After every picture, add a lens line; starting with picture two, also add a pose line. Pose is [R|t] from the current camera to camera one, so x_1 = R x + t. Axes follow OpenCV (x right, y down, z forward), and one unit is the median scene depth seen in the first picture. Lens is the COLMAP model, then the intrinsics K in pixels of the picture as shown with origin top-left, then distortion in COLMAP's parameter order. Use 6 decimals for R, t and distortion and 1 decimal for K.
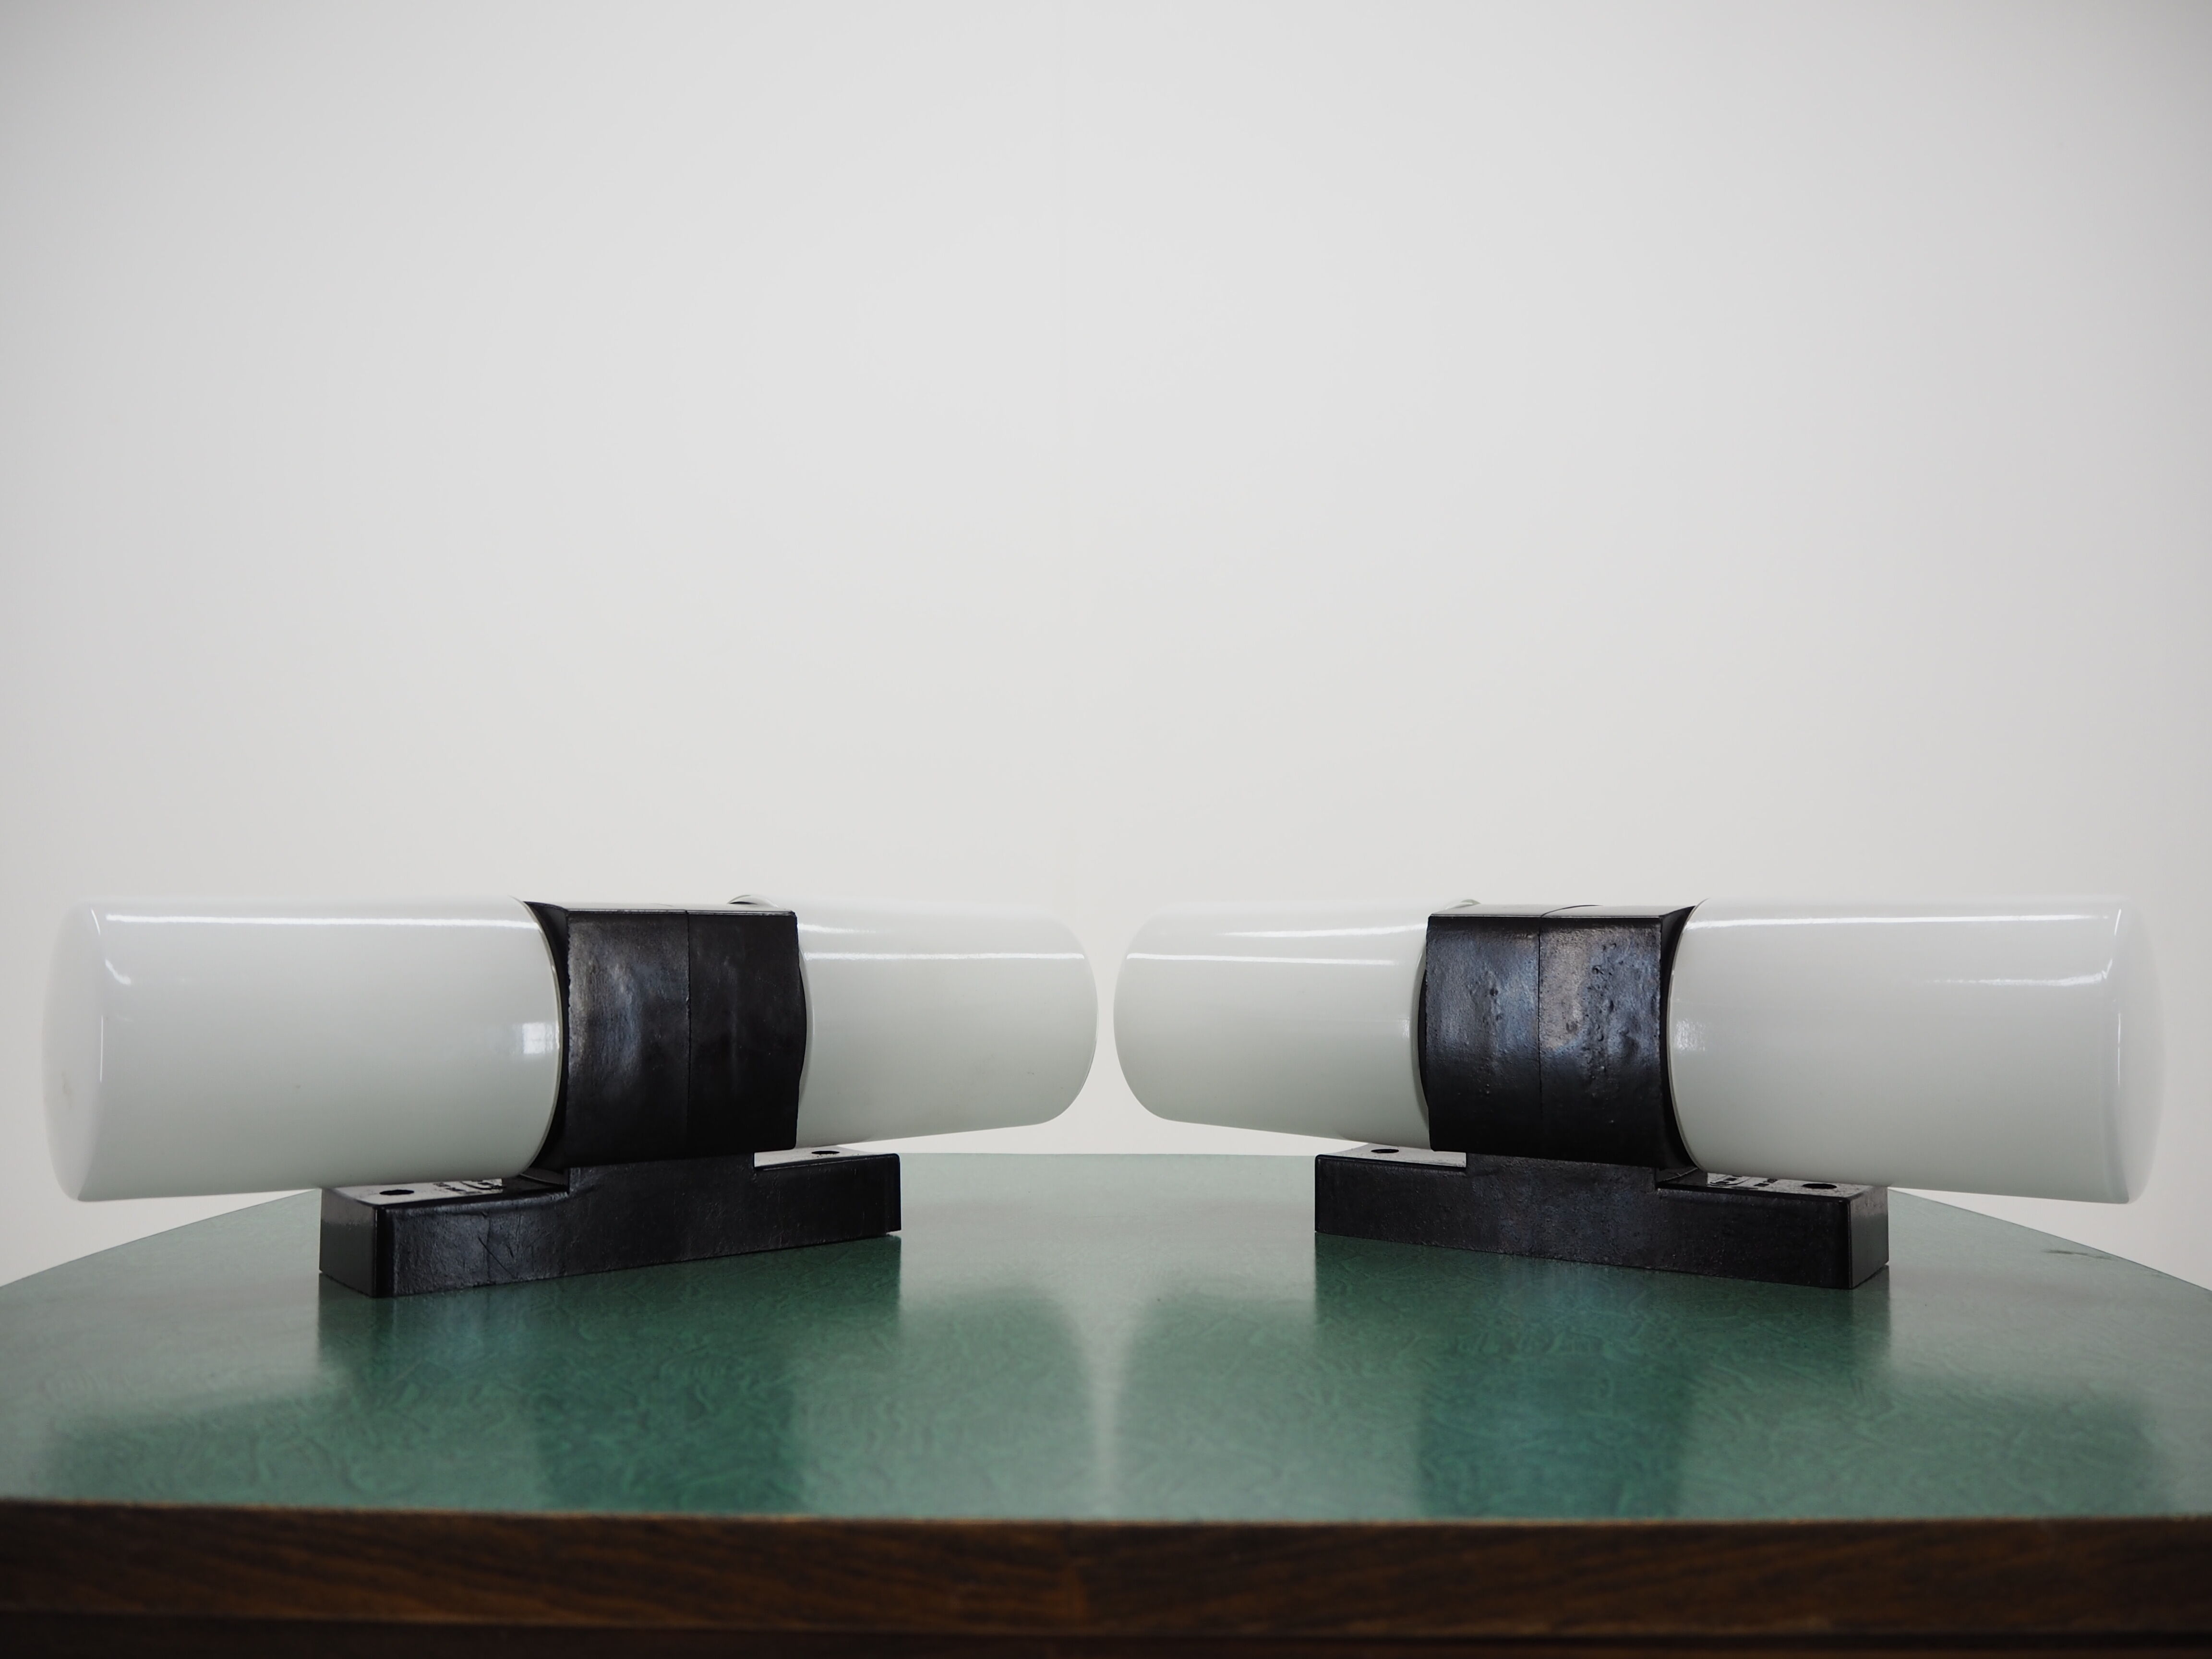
lens RADIAL K [[1868.1, 0, 1114.1], [0, 1868.1, 831.7], [0, 0, 1]] dist [-0.013552, 0.011539]
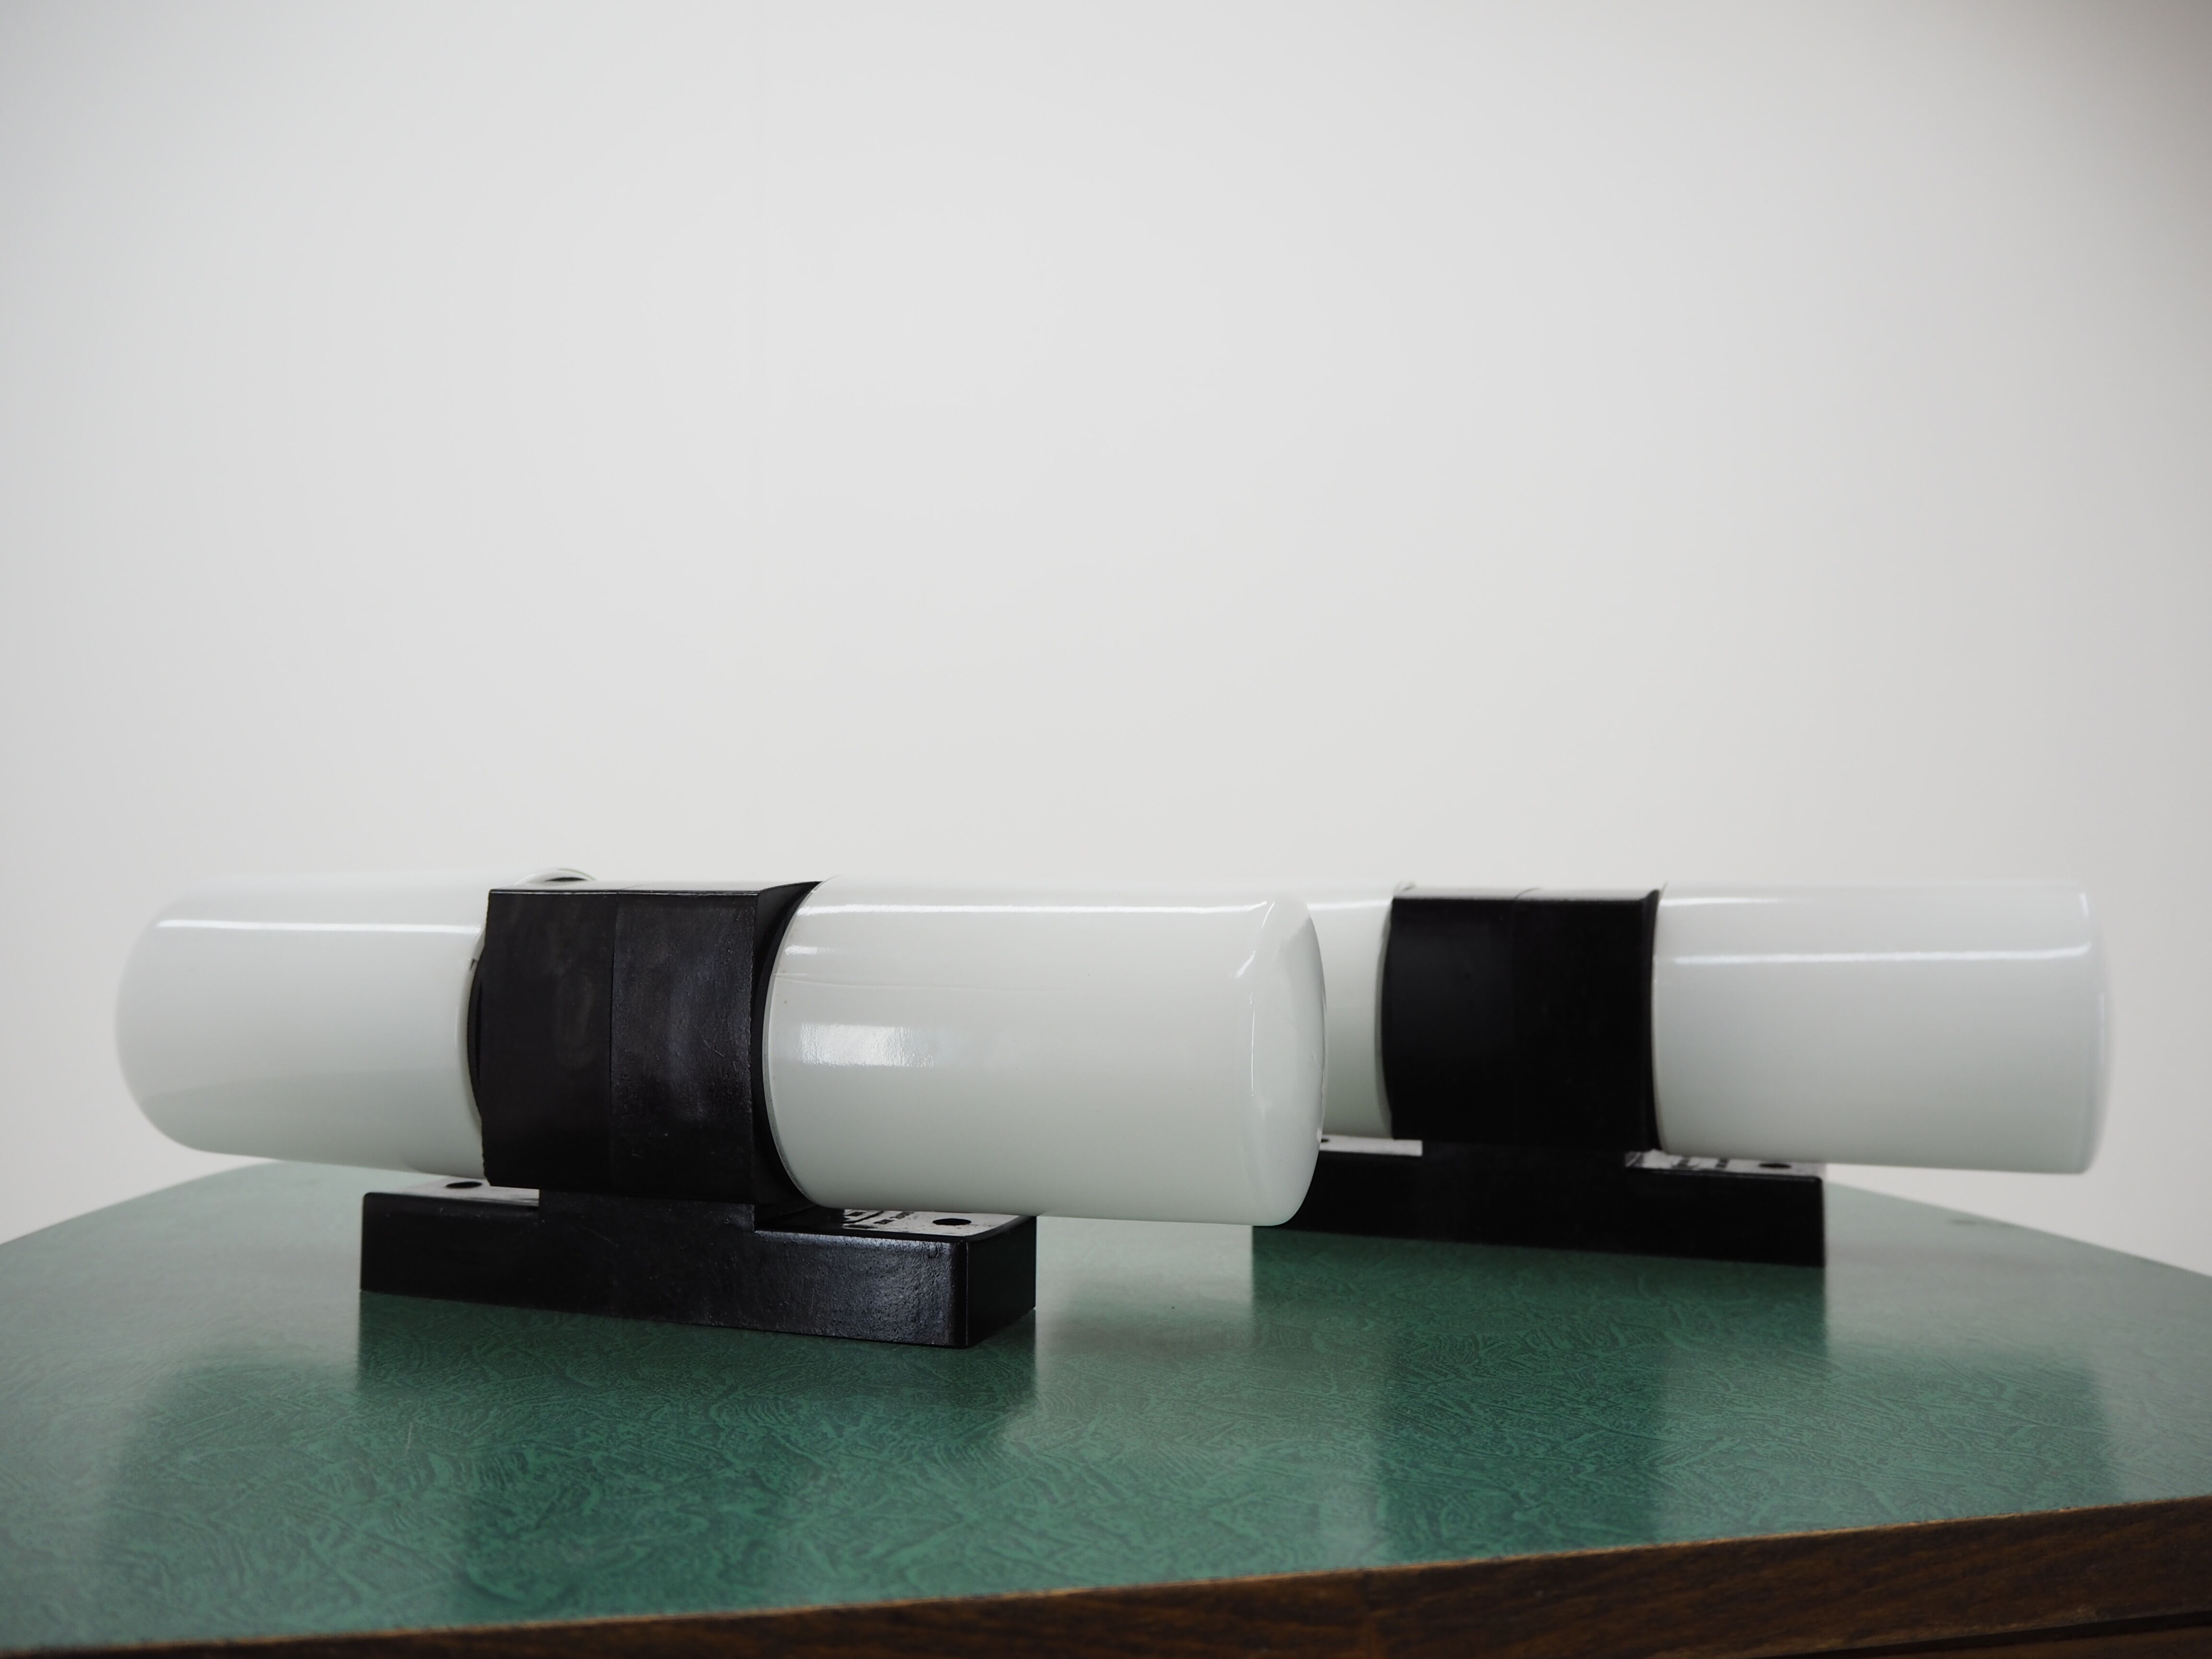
lens RADIAL K [[1868.1, 0, 1102.4], [0, 1868.1, 826.4], [0, 0, 1]] dist [-0.013552, 0.011539]
pose [[0.972165, 0.013833, 0.233887, -0.315452], [-0.015876, 0.999850, 0.006853, 0.004882], [-0.233757, -0.010376, 0.972240, 0.135365]]
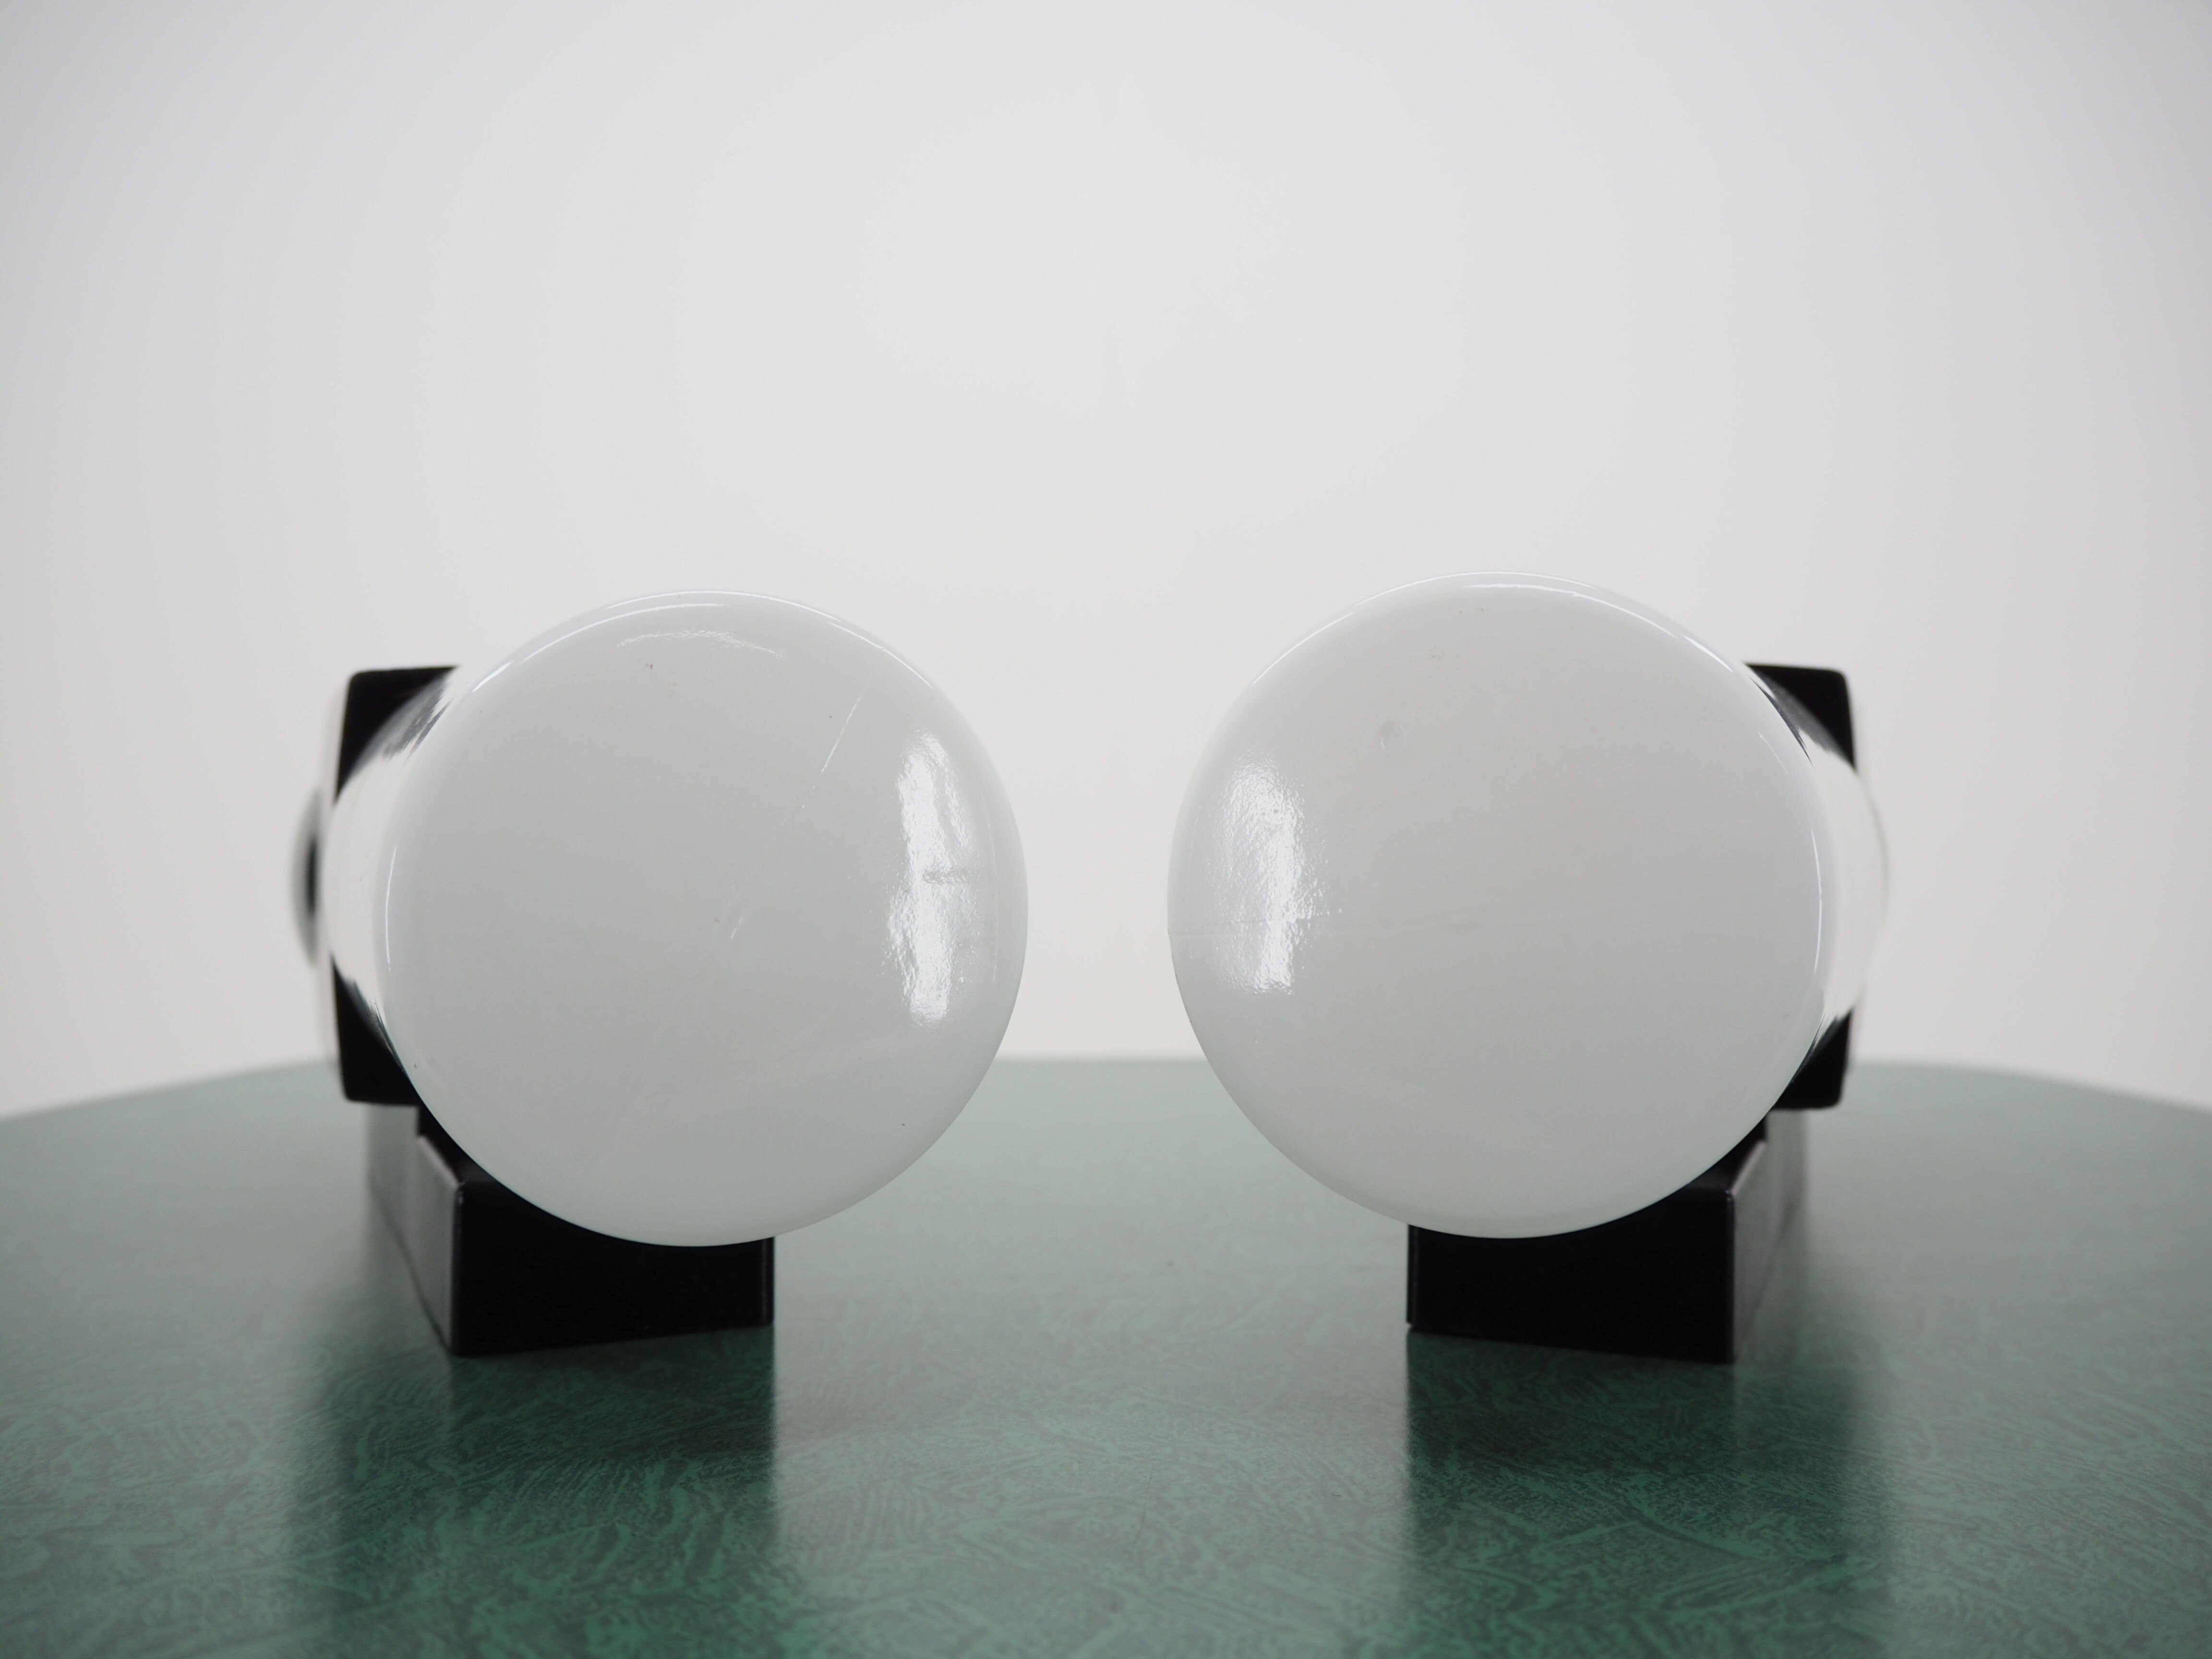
lens RADIAL K [[1868.1, 0, 1105.4], [0, 1868.1, 815.2], [0, 0, 1]] dist [-0.013552, 0.011539]
pose [[0.999539, -0.002383, -0.030254, 0.033658], [0.003571, 0.999222, 0.039270, 0.089603], [0.030137, -0.039360, 0.998771, 0.467166]]
